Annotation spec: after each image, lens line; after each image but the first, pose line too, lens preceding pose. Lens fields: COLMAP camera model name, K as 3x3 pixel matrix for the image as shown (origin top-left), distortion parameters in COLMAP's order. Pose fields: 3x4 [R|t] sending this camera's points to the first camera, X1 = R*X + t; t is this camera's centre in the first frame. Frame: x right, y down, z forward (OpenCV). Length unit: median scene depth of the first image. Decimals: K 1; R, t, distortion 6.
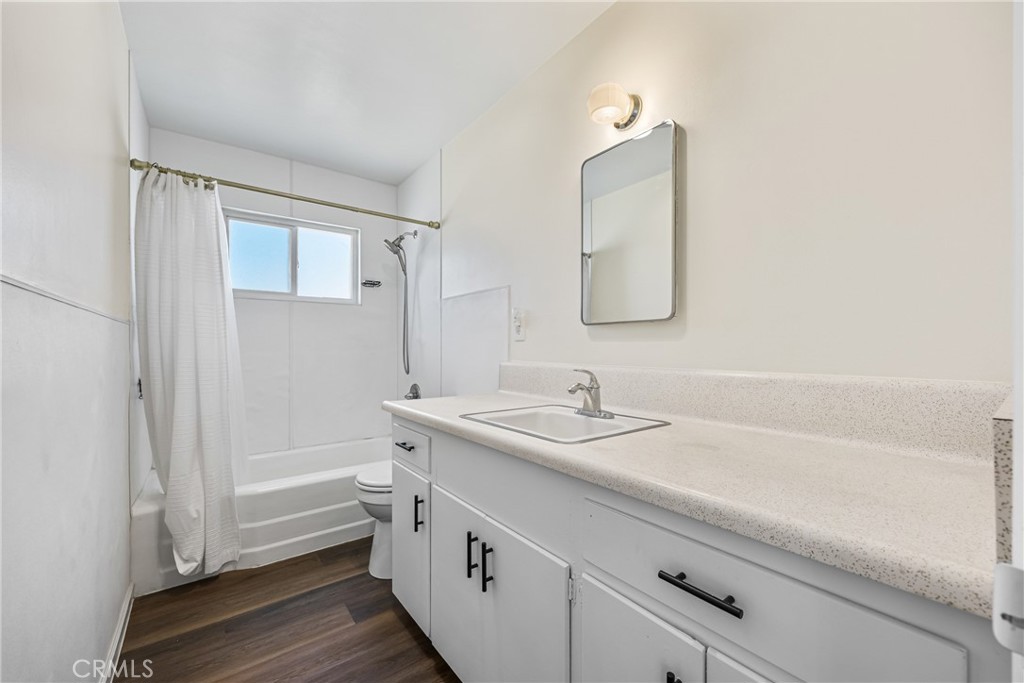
lens RADIAL K [[410.8, 0, 526.5], [0, 410.8, 351.9], [0, 0, 1]] dist [0.006798, 0.000067]
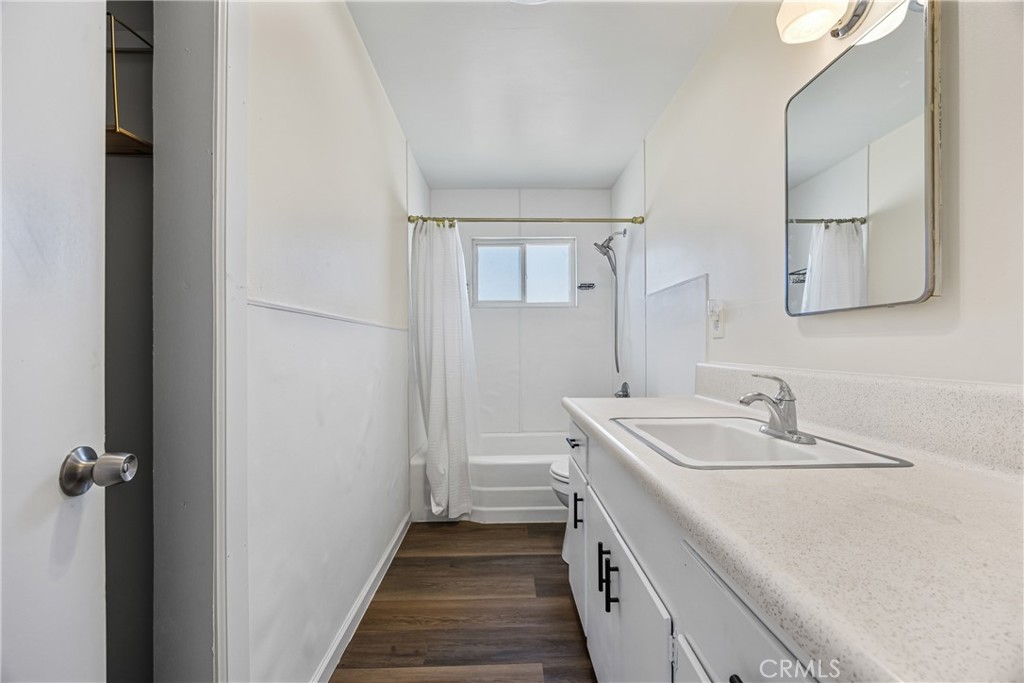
lens RADIAL K [[401.7, 0, 516.2], [0, 401.7, 351.0], [0, 0, 1]] dist [0.002444, 0.000166]
pose [[0.801995, 0.002927, -0.597324, 0.169607], [-0.001325, 0.999994, 0.003121, -0.002710], [0.597330, -0.001711, 0.801994, 0.097918]]
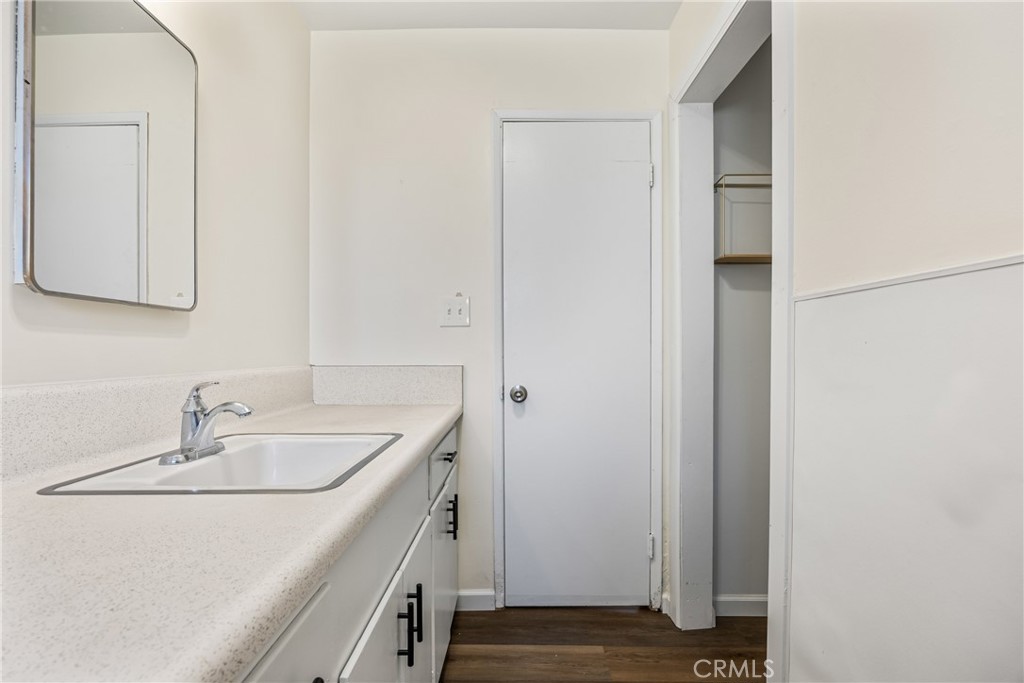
lens RADIAL K [[452.6, 0, 512.0], [0, 452.6, 341.5], [0, 0, 1]] dist [0.000013, -0.000006]
pose [[-0.779663, 0.011839, 0.626088, -0.520171], [0.003942, 0.999894, -0.013998, -0.005157], [-0.626187, -0.008446, -0.779627, 1.008683]]
